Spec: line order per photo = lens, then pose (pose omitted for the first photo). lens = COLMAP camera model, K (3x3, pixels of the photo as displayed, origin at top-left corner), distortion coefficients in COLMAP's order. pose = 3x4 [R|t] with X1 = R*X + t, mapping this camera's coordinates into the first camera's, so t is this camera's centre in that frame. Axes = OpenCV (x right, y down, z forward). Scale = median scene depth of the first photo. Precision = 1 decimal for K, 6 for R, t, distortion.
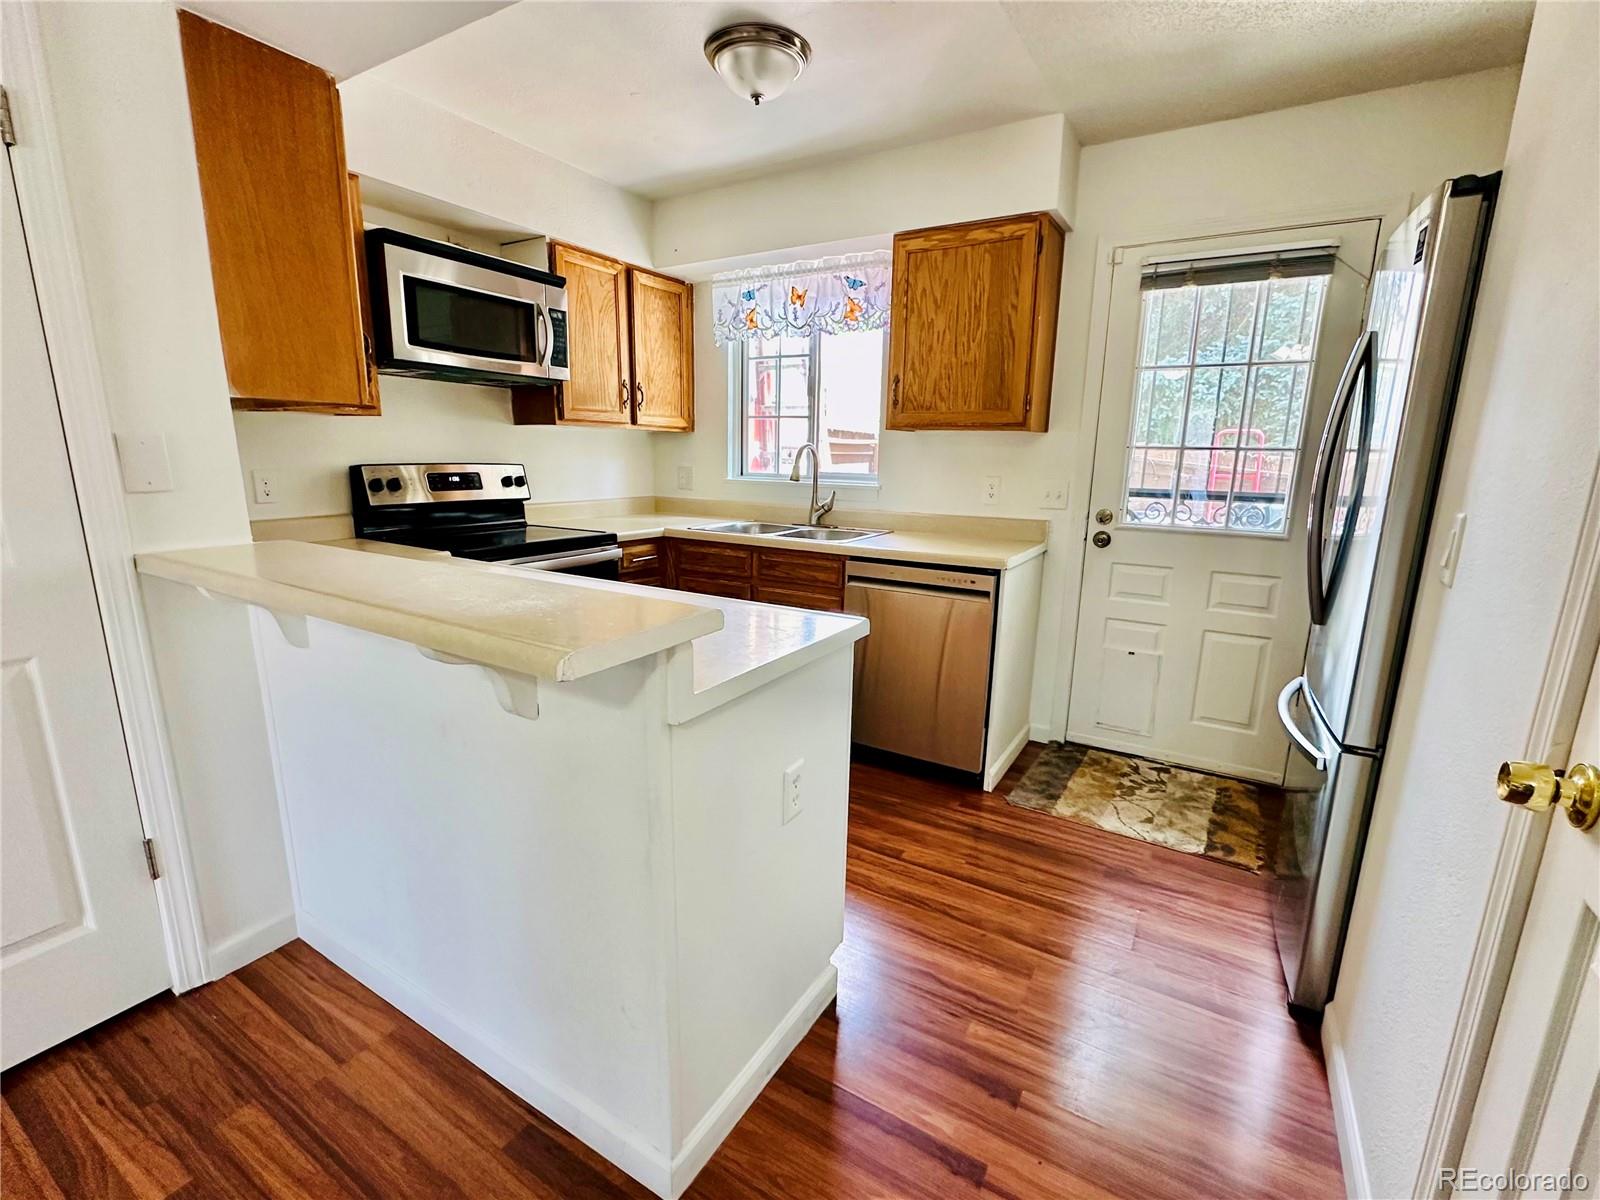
lens RADIAL K [[704.9, 0, 793.5], [0, 704.9, 604.3], [0, 0, 1]] dist [-0.007529, 0.000951]
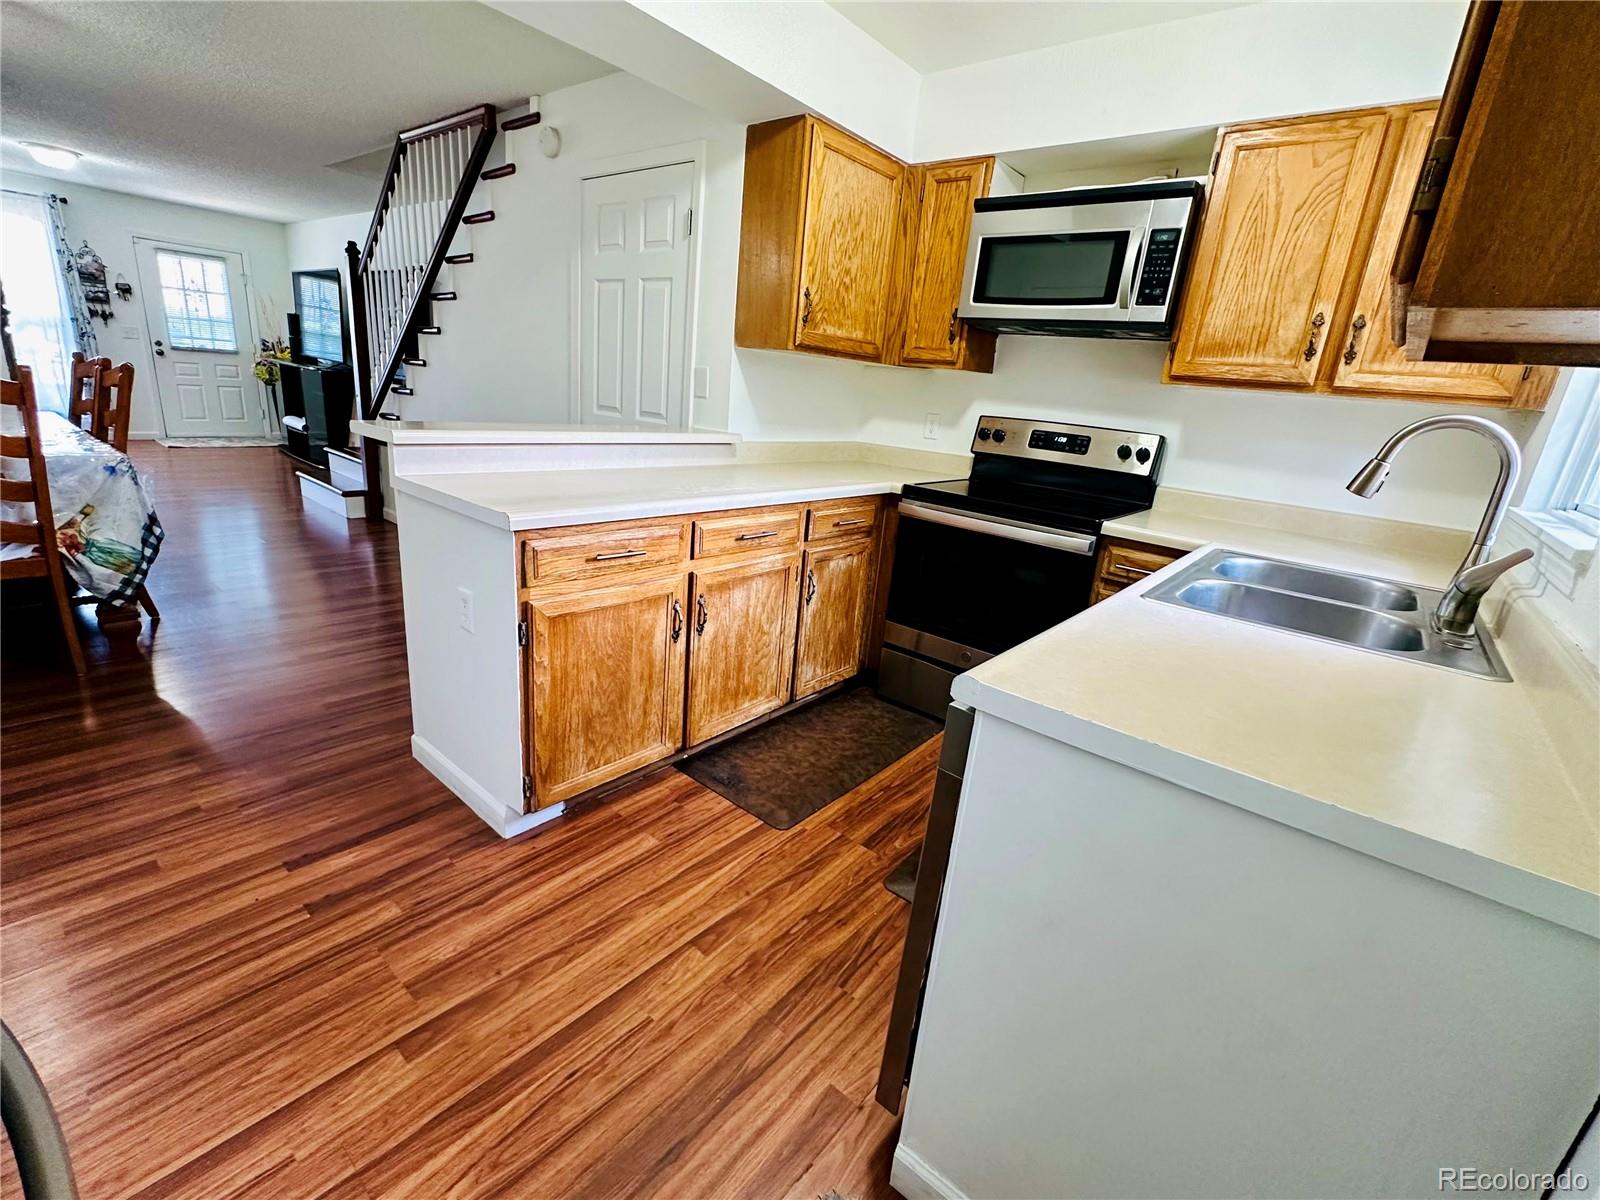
lens RADIAL K [[704.9, 0, 803.7], [0, 704.9, 605.9], [0, 0, 1]] dist [-0.007529, 0.000951]
pose [[-0.133162, 0.267291, -0.954371, 0.659228], [-0.296058, 0.908252, 0.295683, -0.181664], [0.945842, 0.321922, -0.041811, 0.930456]]
